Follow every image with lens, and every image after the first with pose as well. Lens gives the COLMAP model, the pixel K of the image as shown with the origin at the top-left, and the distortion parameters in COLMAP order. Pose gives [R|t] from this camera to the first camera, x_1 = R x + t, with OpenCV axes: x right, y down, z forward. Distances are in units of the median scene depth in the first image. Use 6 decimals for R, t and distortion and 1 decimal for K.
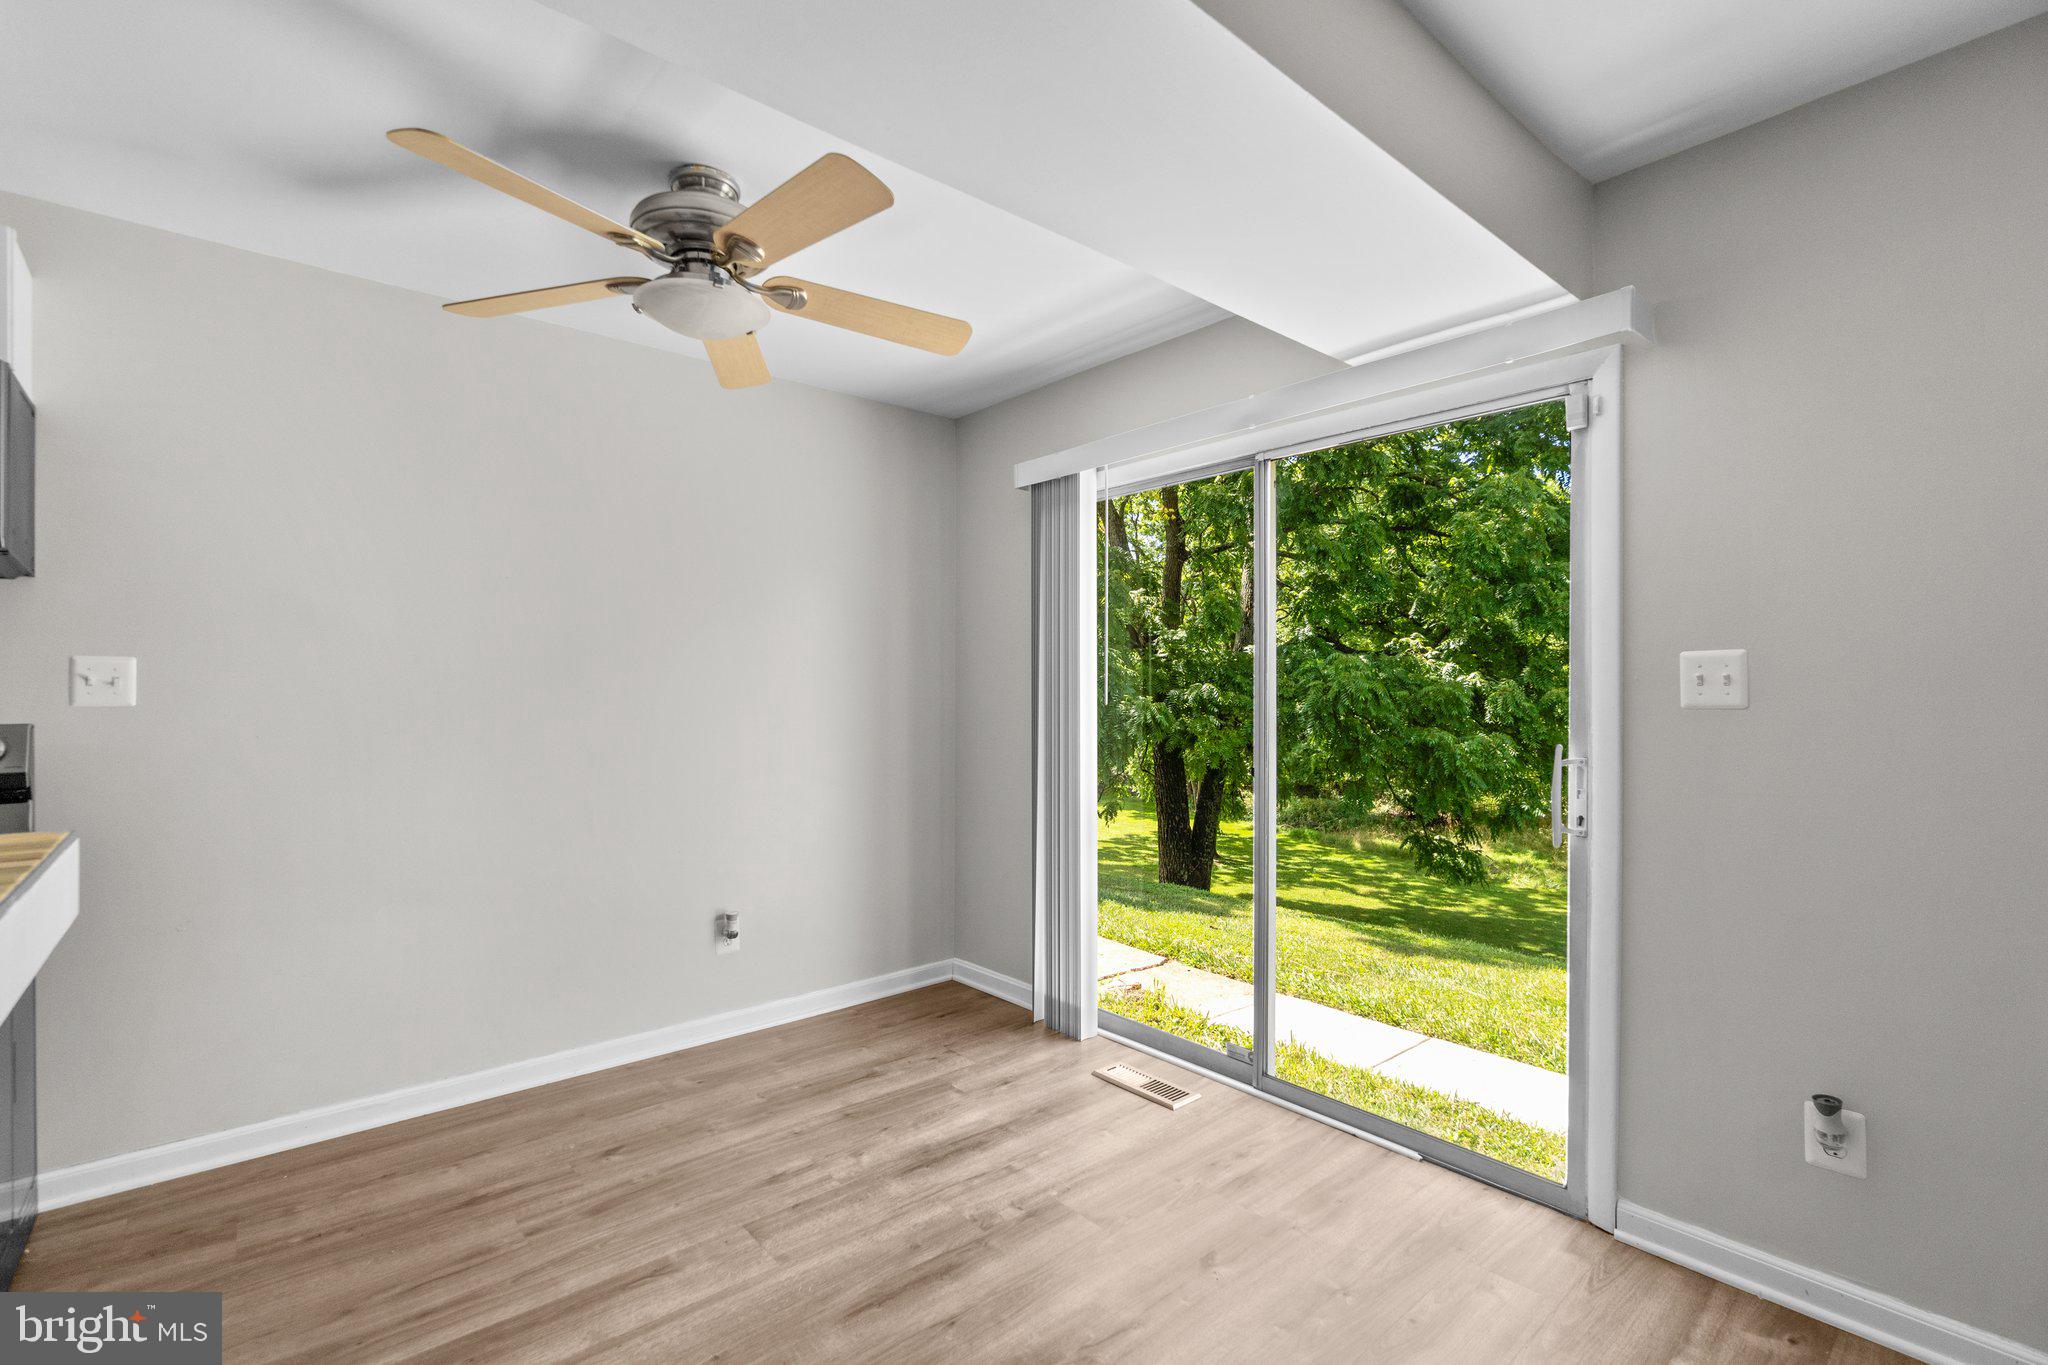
lens RADIAL K [[899.5, 0, 1000.1], [0, 899.5, 702.4], [0, 0, 1]] dist [-0.002180, 0.001946]
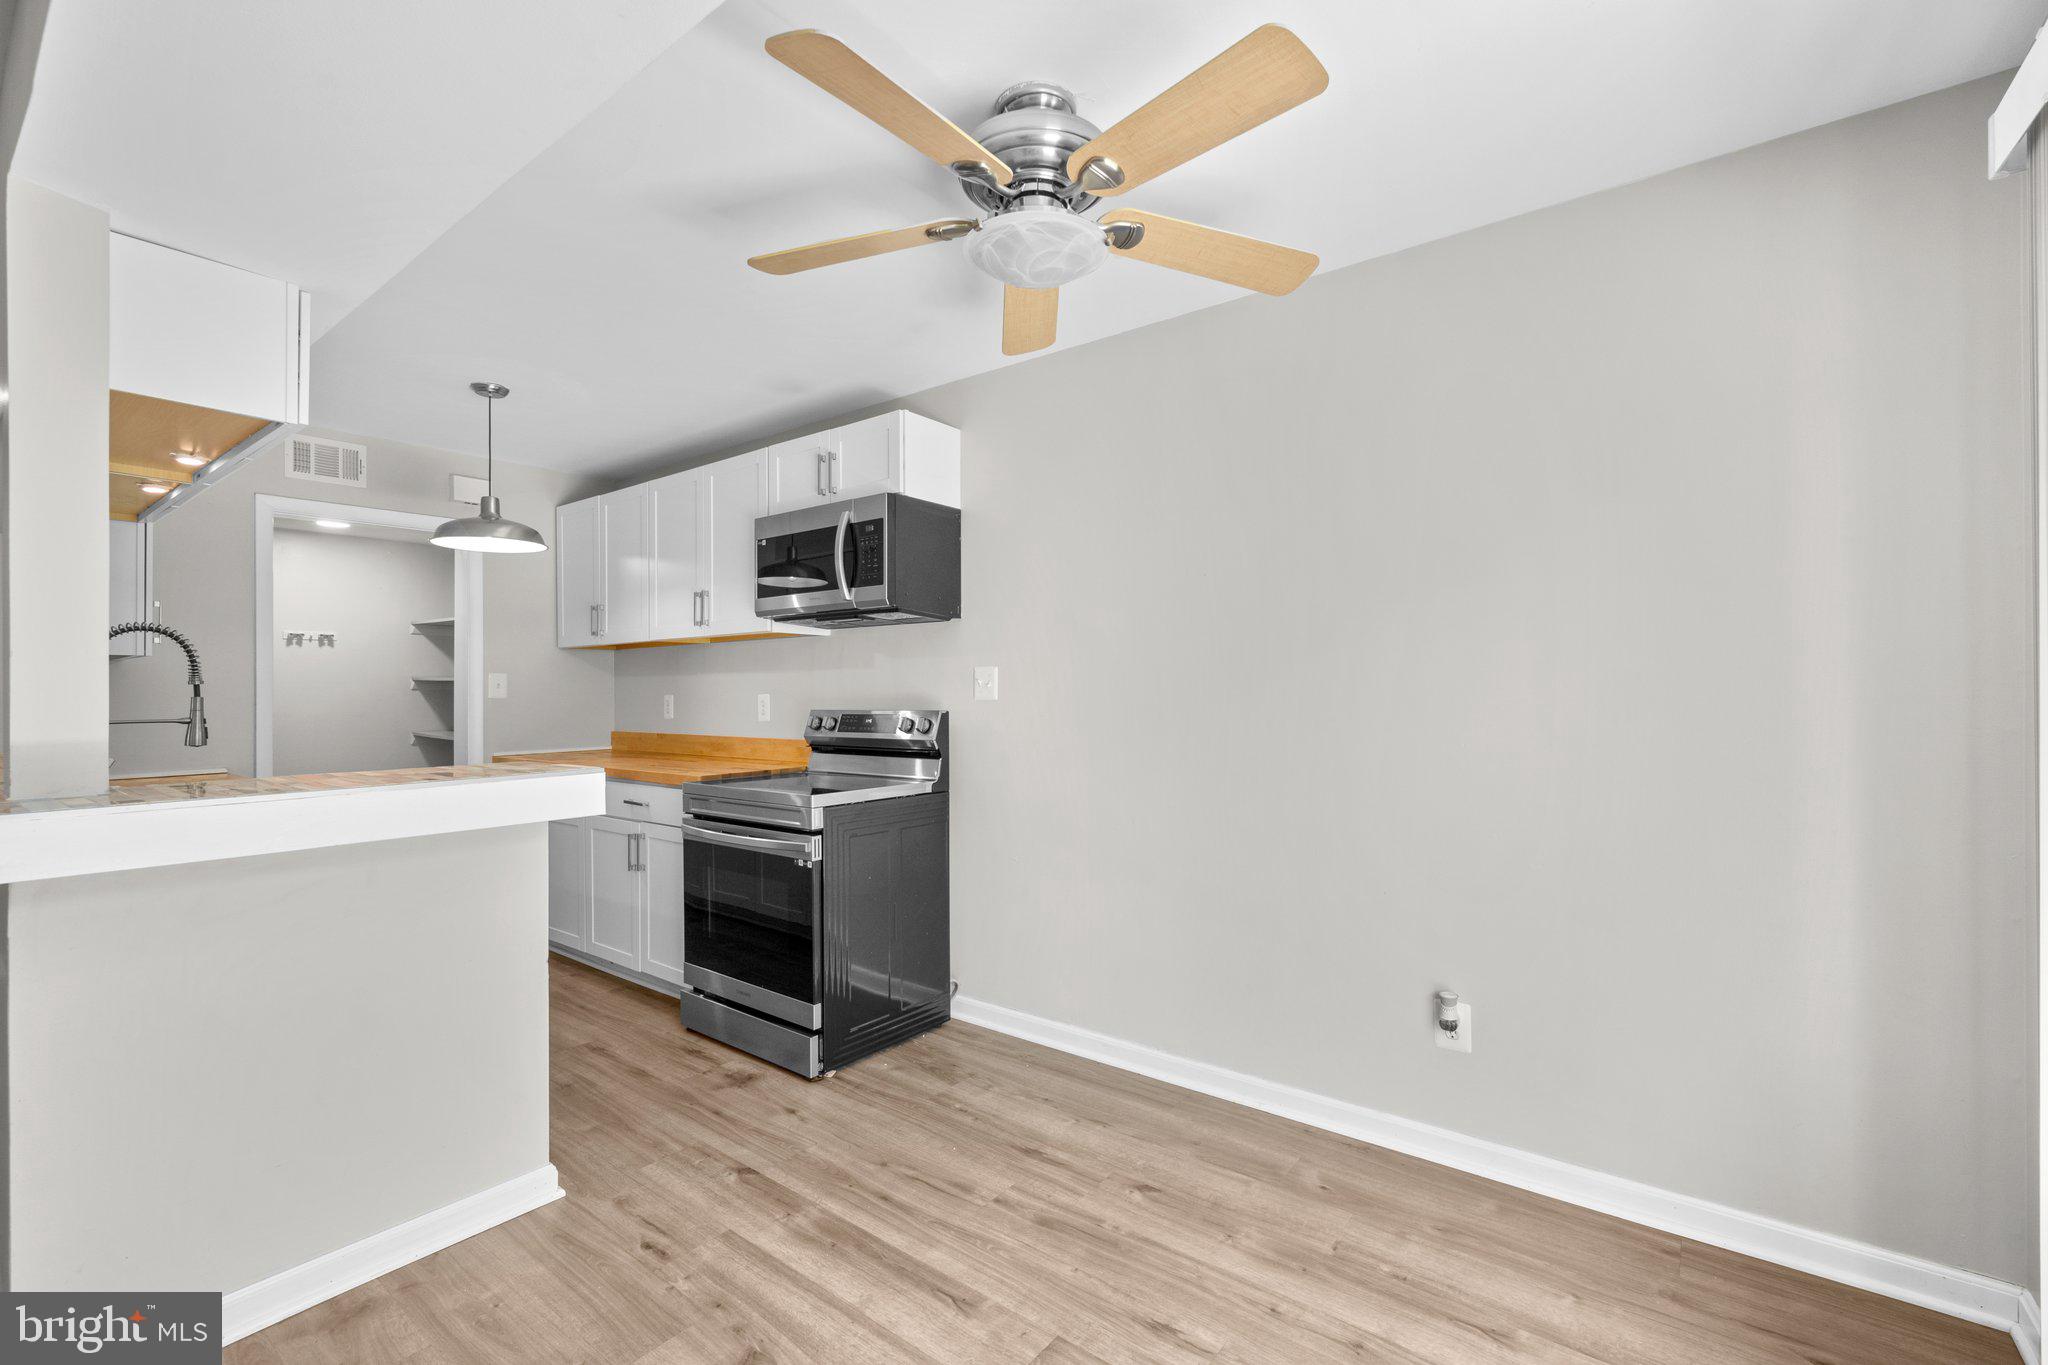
lens RADIAL K [[899.5, 0, 1022.0], [0, 899.5, 677.1], [0, 0, 1]] dist [-0.002180, 0.001946]
pose [[0.207813, -0.014315, -0.978064, 0.318983], [-0.004740, 0.999866, -0.015641, -0.008535], [0.978157, 0.007887, 0.207717, 0.475681]]
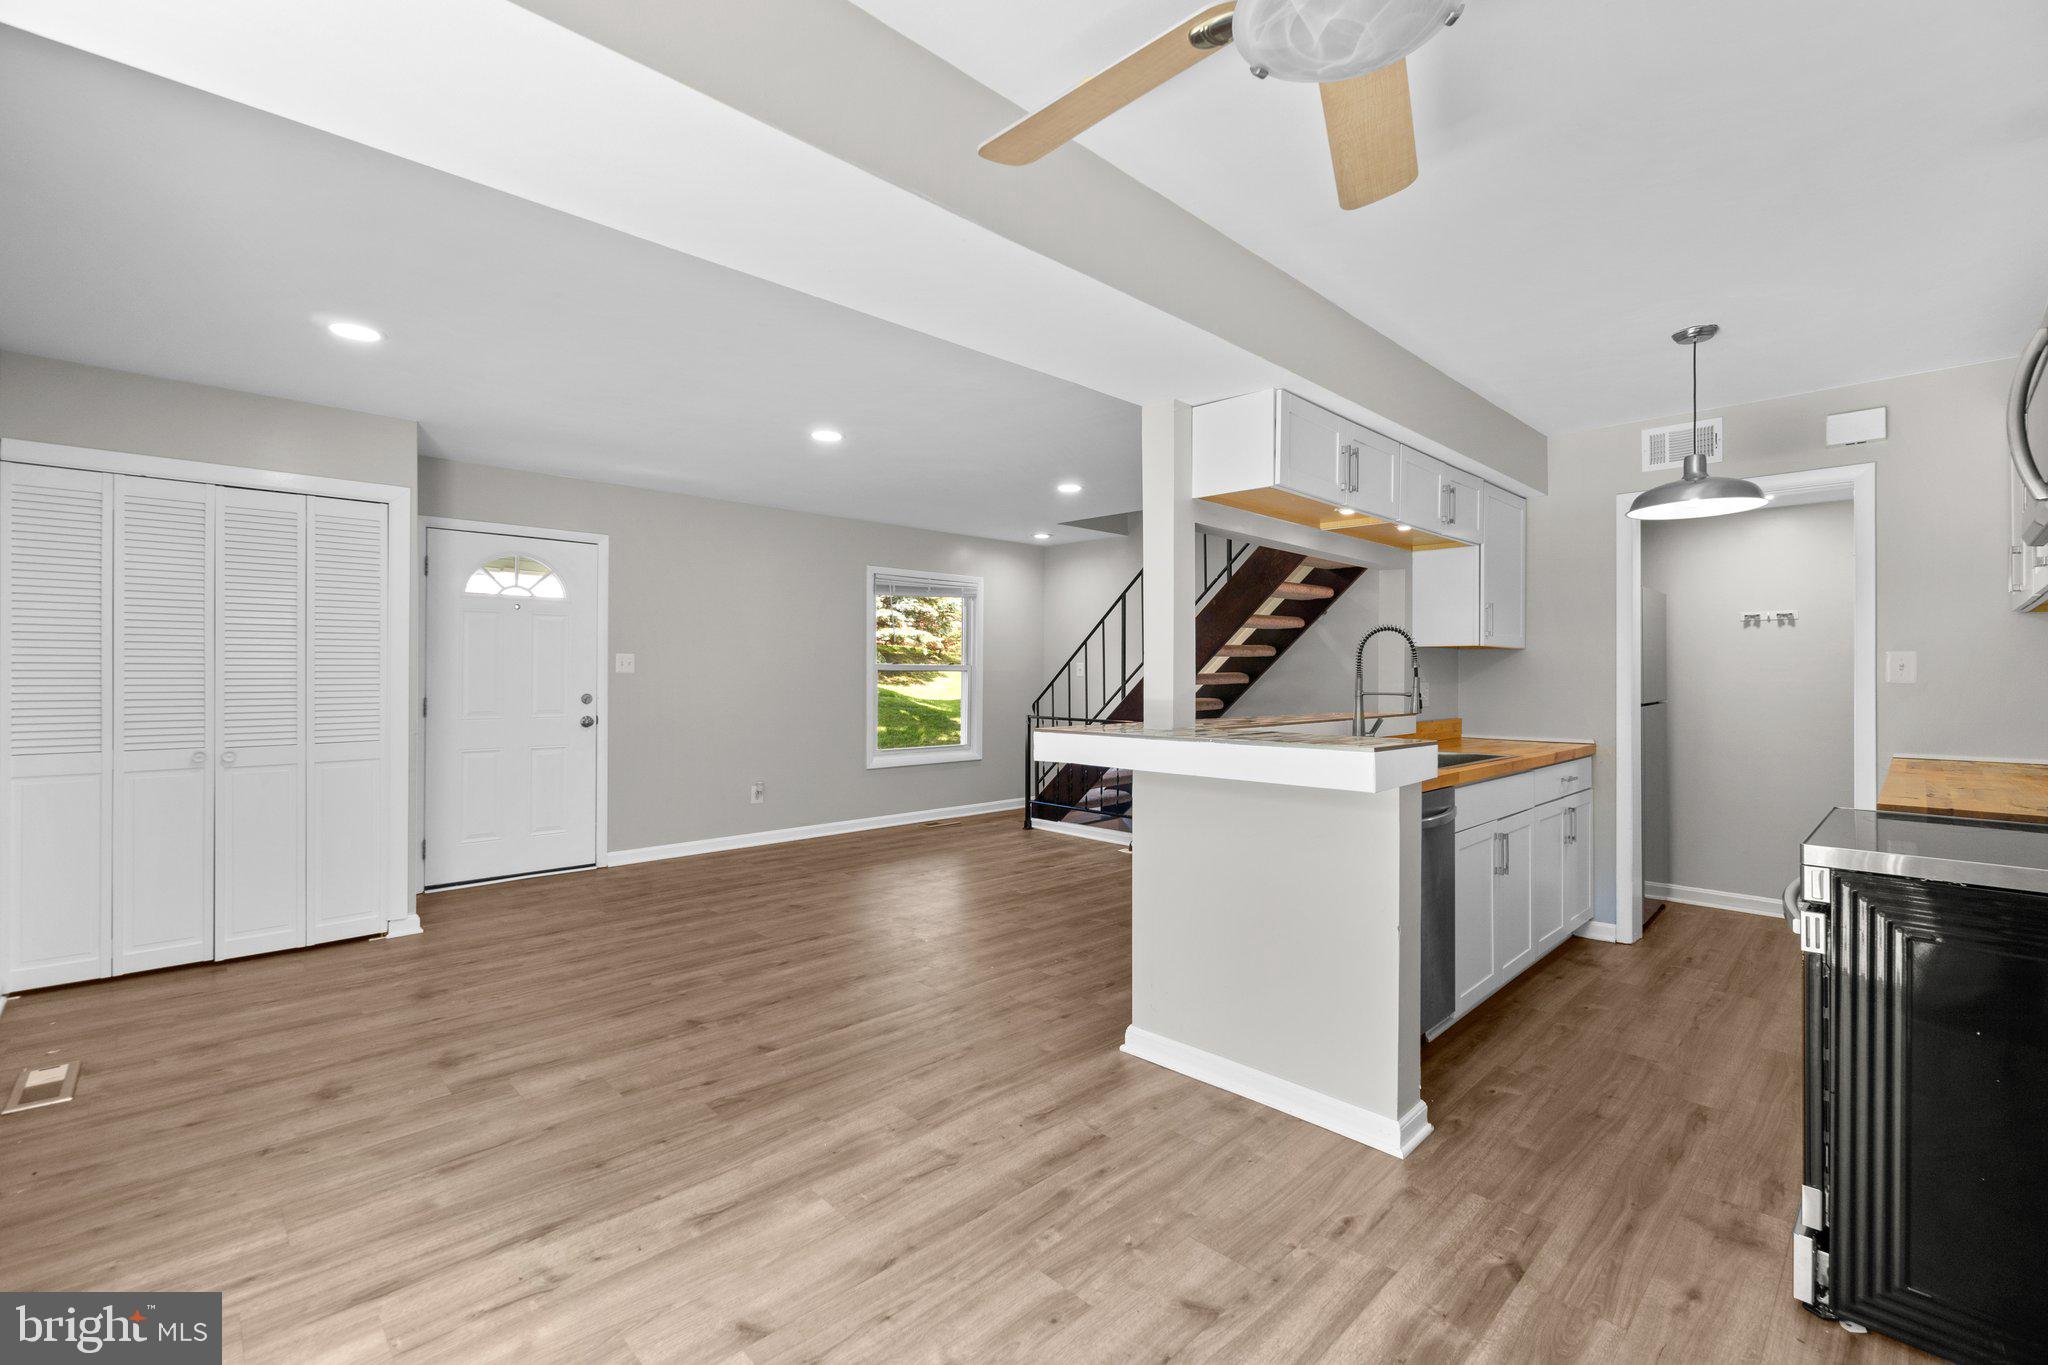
lens RADIAL K [[899.5, 0, 1024.6], [0, 899.5, 670.1], [0, 0, 1]] dist [-0.002180, 0.001946]
pose [[-0.996452, -0.002938, -0.084114, -0.043850], [-0.003392, 0.999980, 0.005252, -0.011909], [0.084097, 0.005518, -0.996442, 0.928329]]
